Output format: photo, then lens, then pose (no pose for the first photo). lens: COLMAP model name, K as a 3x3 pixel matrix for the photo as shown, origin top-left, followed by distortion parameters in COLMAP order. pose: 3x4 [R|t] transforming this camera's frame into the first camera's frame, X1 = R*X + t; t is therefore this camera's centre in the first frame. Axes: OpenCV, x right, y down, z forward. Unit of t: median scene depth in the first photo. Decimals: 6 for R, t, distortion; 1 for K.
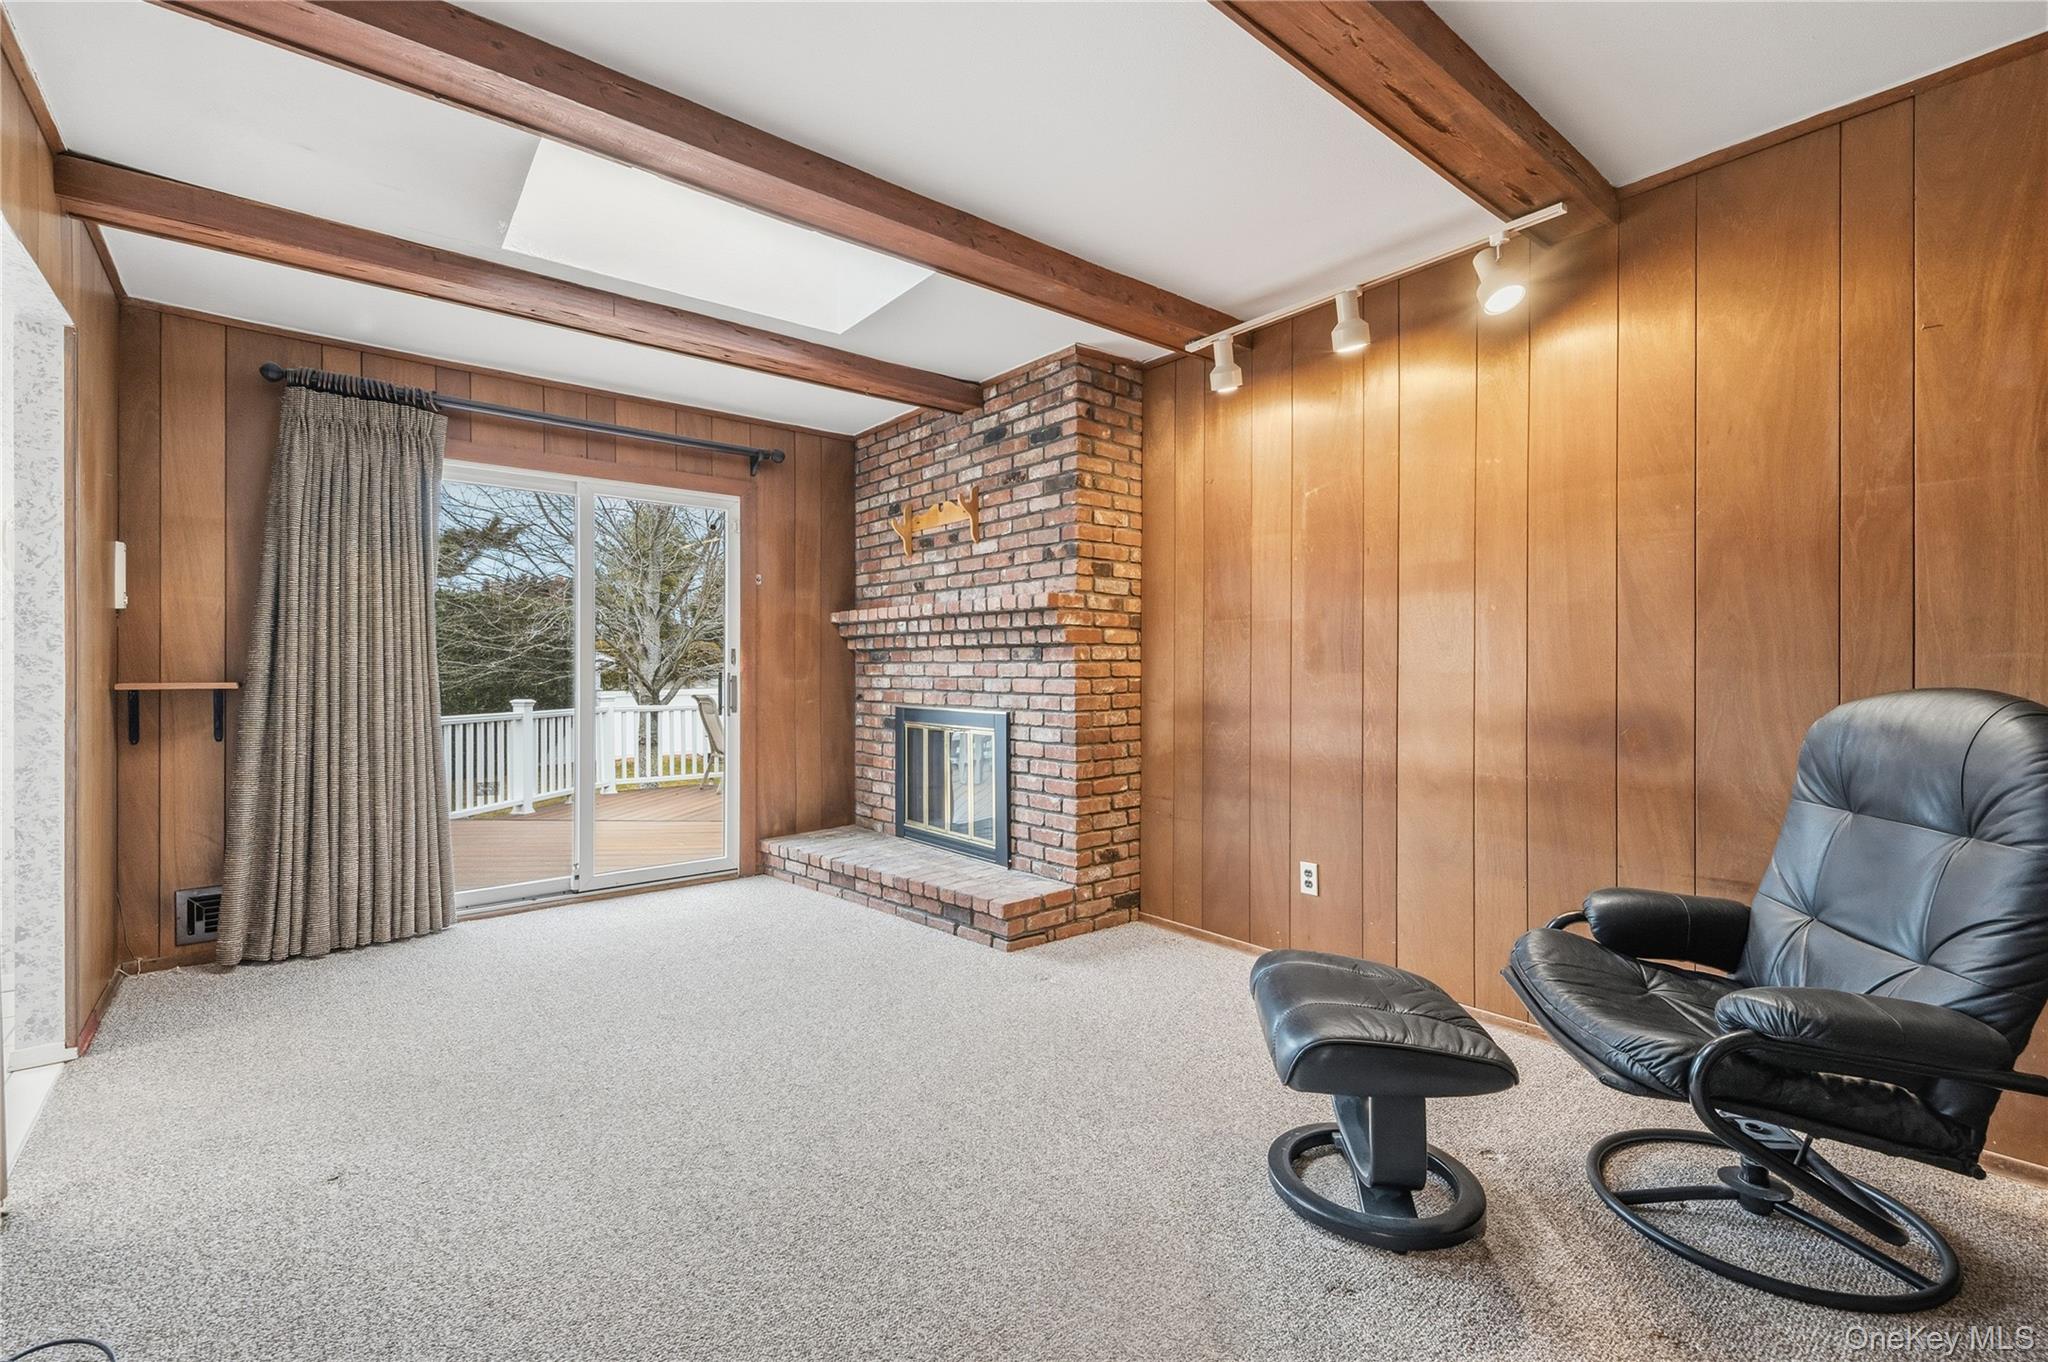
lens RADIAL K [[879.9, 0, 1029.8], [0, 879.9, 675.4], [0, 0, 1]] dist [0.004499, -0.002612]
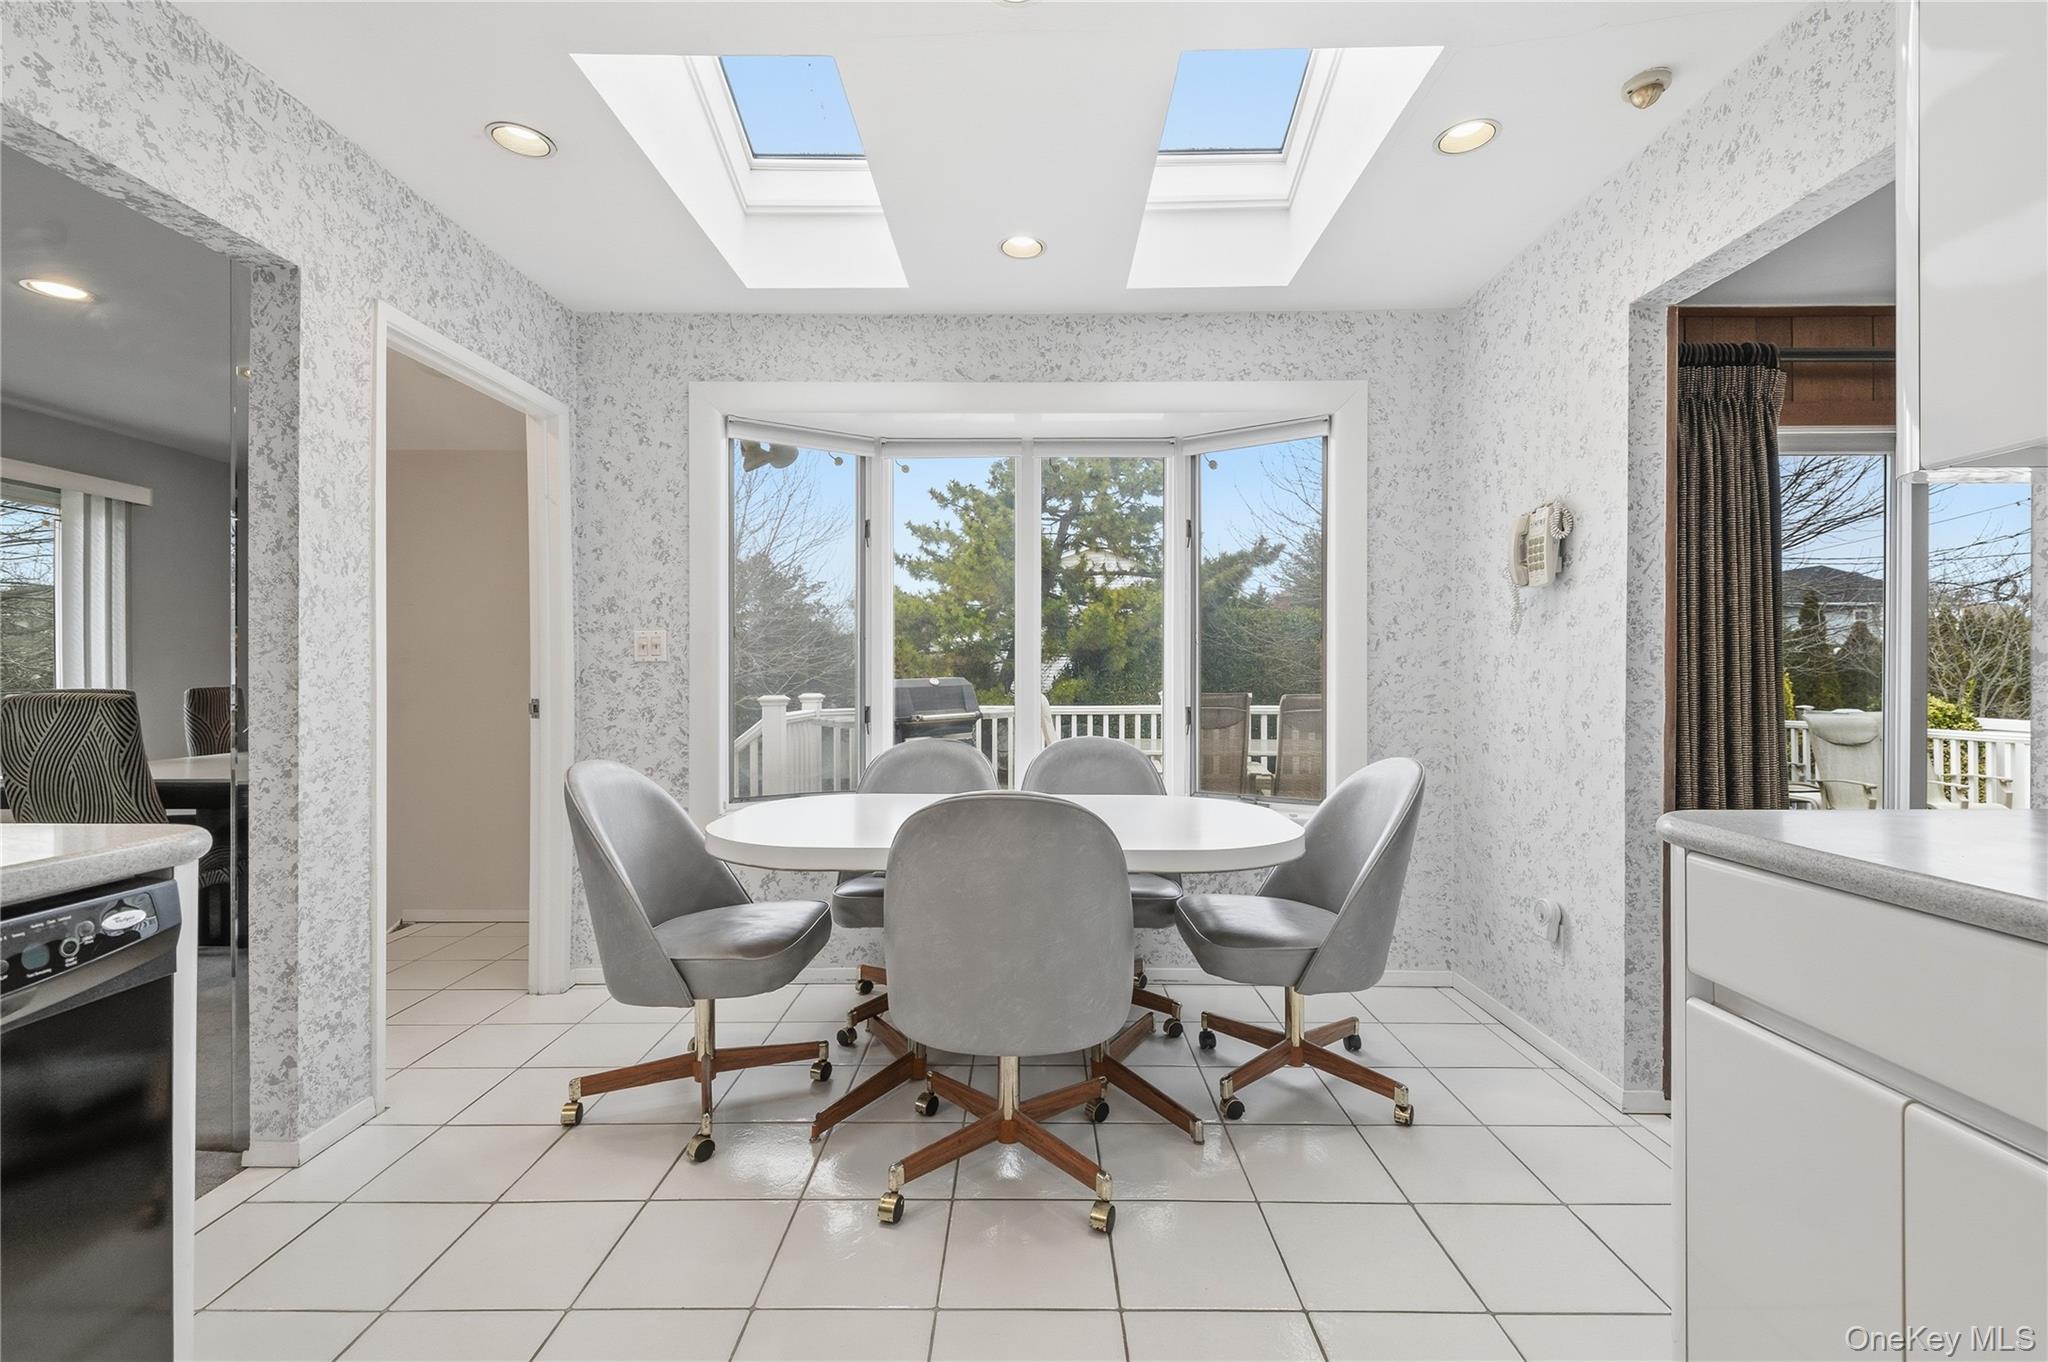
lens RADIAL K [[879.9, 0, 1020.2], [0, 879.9, 679.7], [0, 0, 1]] dist [0.004499, -0.002612]
pose [[0.746554, -0.001139, -0.665324, -0.613920], [-0.001464, 0.999993, -0.003354, -0.004182], [0.665324, 0.003478, 0.746547, -0.078141]]
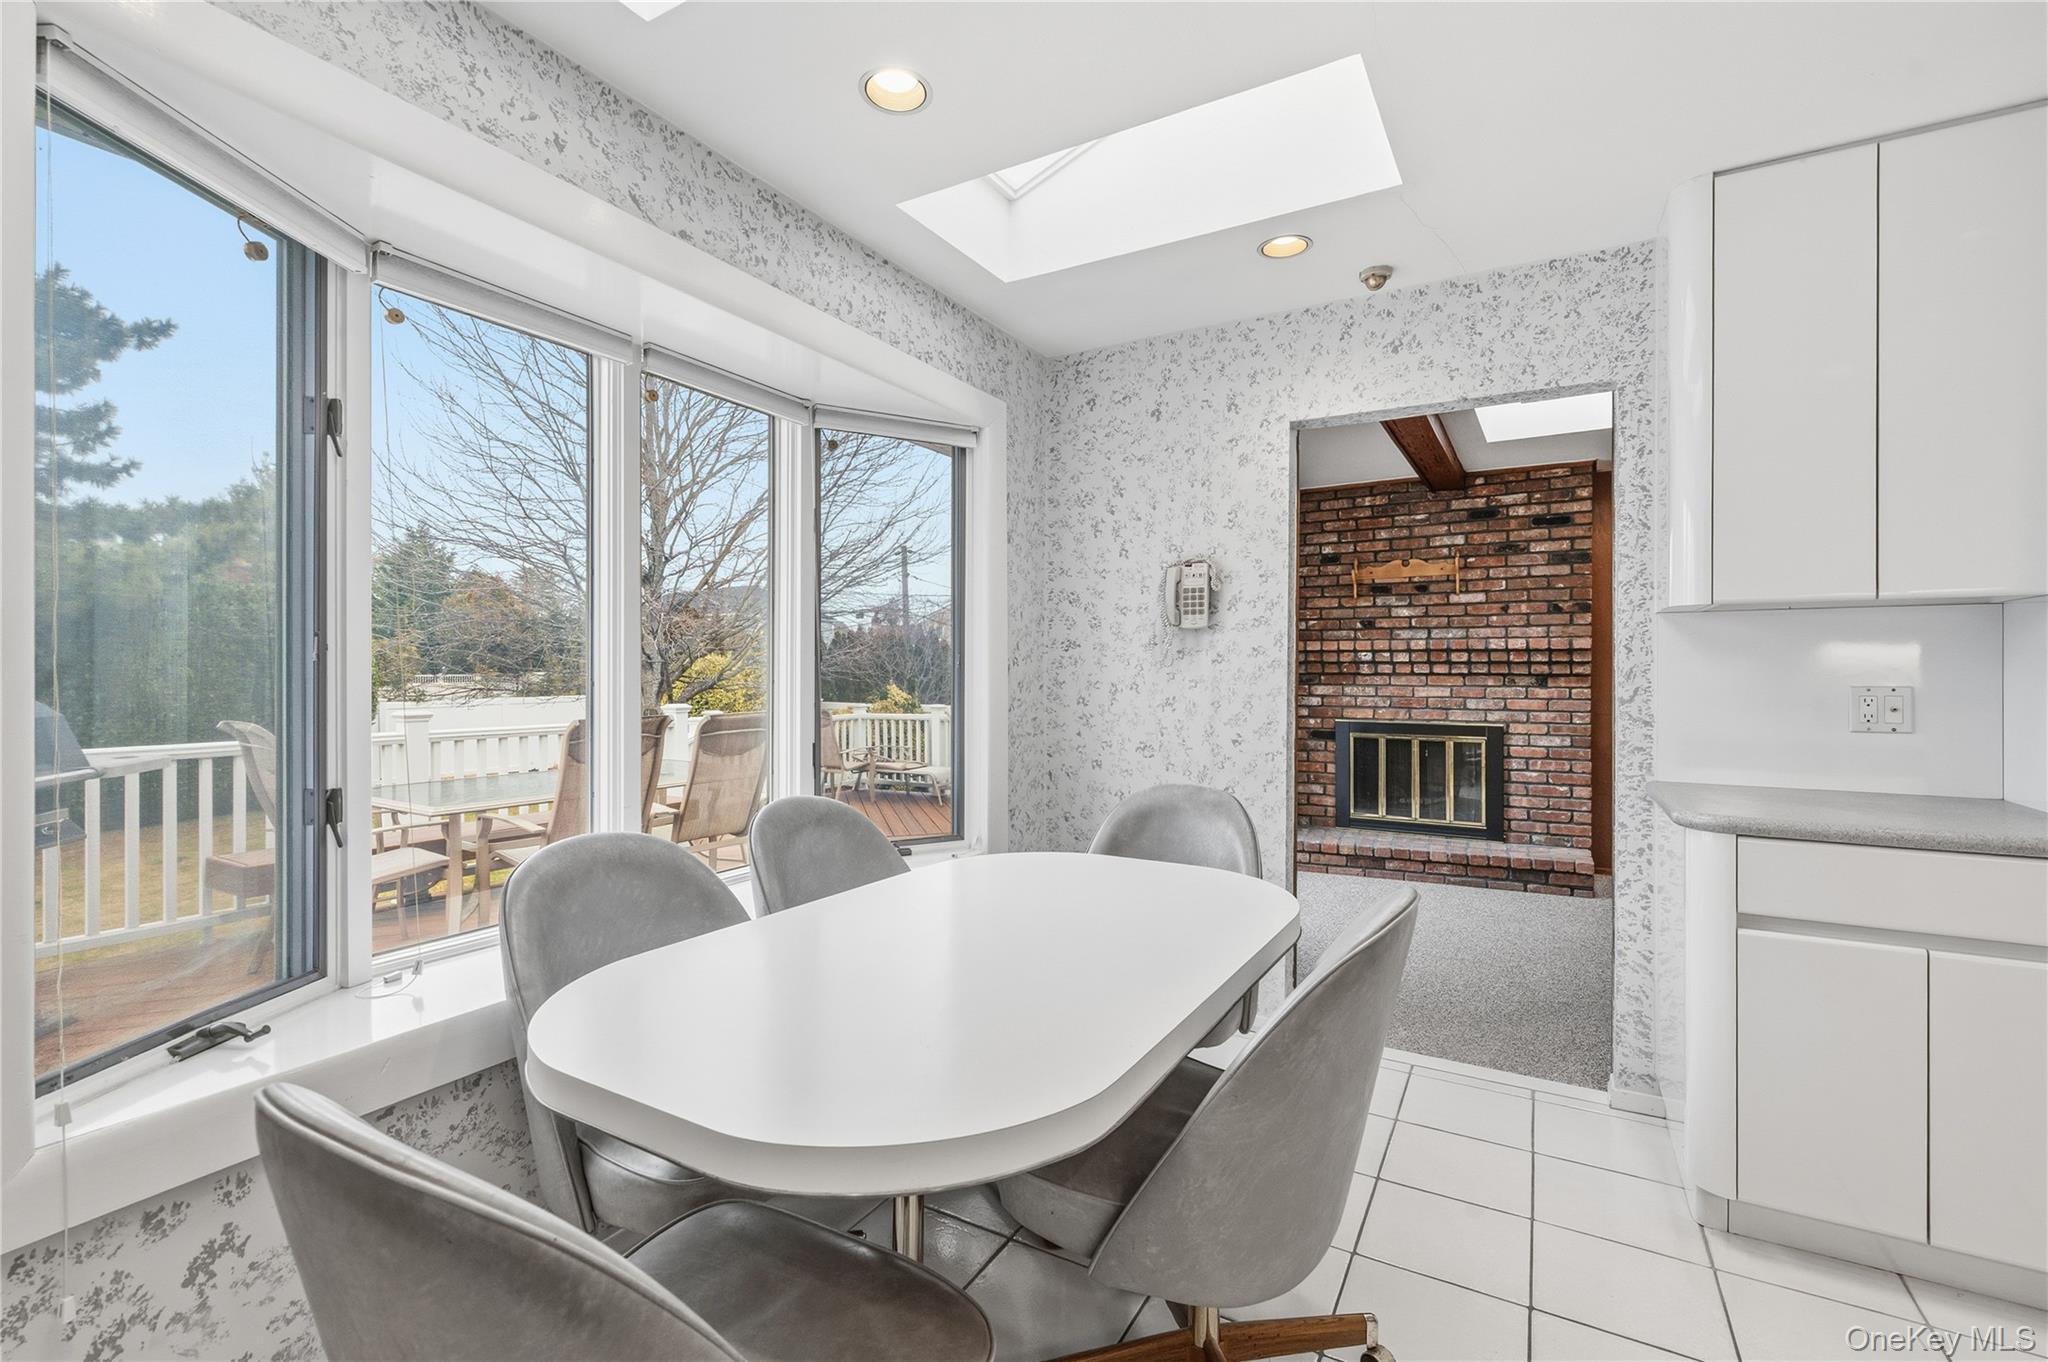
lens RADIAL K [[879.9, 0, 1026.3], [0, 879.9, 676.1], [0, 0, 1]] dist [0.004499, -0.002612]
pose [[0.947457, -0.002417, 0.319873, -1.147089], [0.002549, 0.999997, 0.000007, -0.033544], [-0.319872, 0.000809, 0.947460, -0.028317]]
